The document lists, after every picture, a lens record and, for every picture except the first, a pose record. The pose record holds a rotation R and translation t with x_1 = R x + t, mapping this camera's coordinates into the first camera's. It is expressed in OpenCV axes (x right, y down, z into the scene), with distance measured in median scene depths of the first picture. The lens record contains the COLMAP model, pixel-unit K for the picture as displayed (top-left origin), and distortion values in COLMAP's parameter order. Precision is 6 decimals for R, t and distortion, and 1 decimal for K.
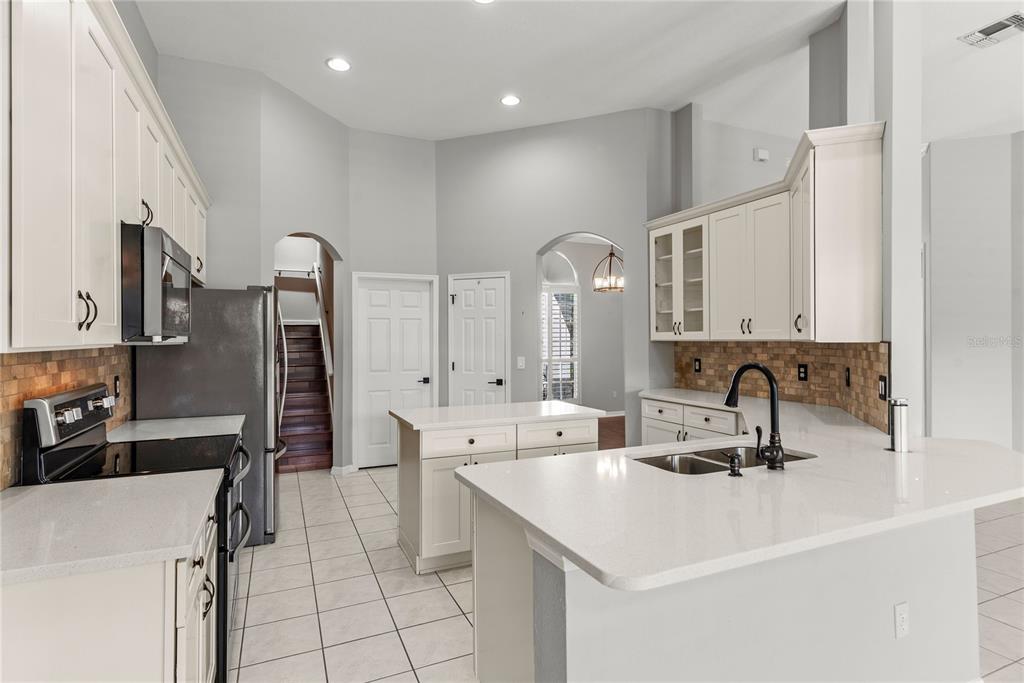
lens RADIAL K [[524.0, 0, 513.4], [0, 524.0, 341.6], [0, 0, 1]] dist [0.000161, -0.000468]
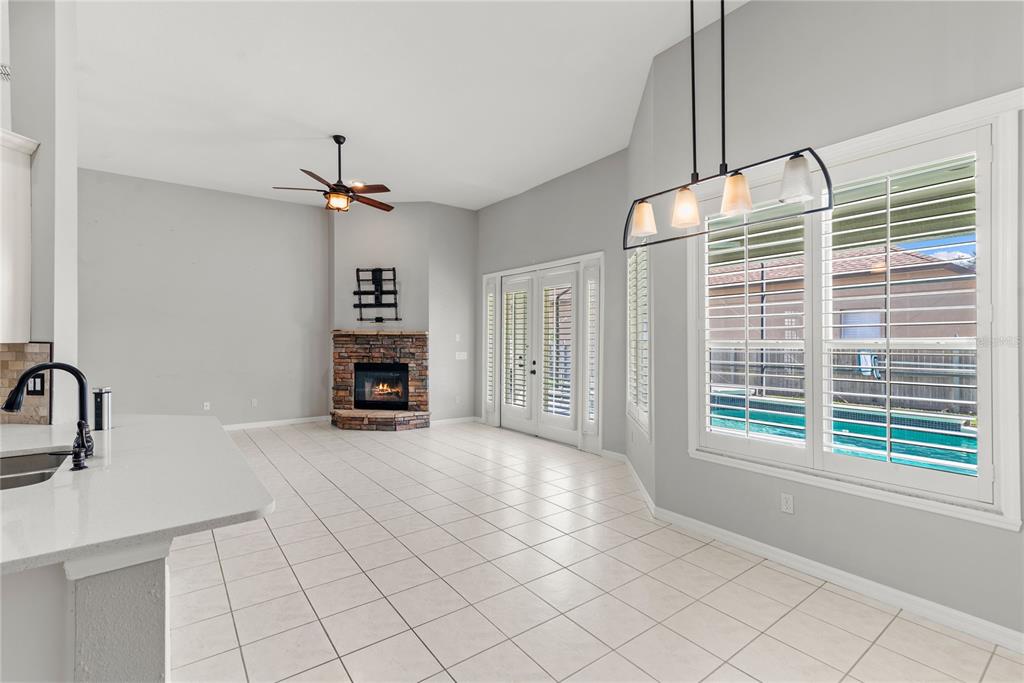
lens RADIAL K [[463.4, 0, 513.2], [0, 463.4, 337.9], [0, 0, 1]] dist [0.014542, -0.000772]
pose [[-0.225824, 0.005464, 0.974153, -0.311676], [-0.000587, 0.999983, -0.005745, -0.002700], [-0.974168, -0.001869, -0.225817, 0.159306]]
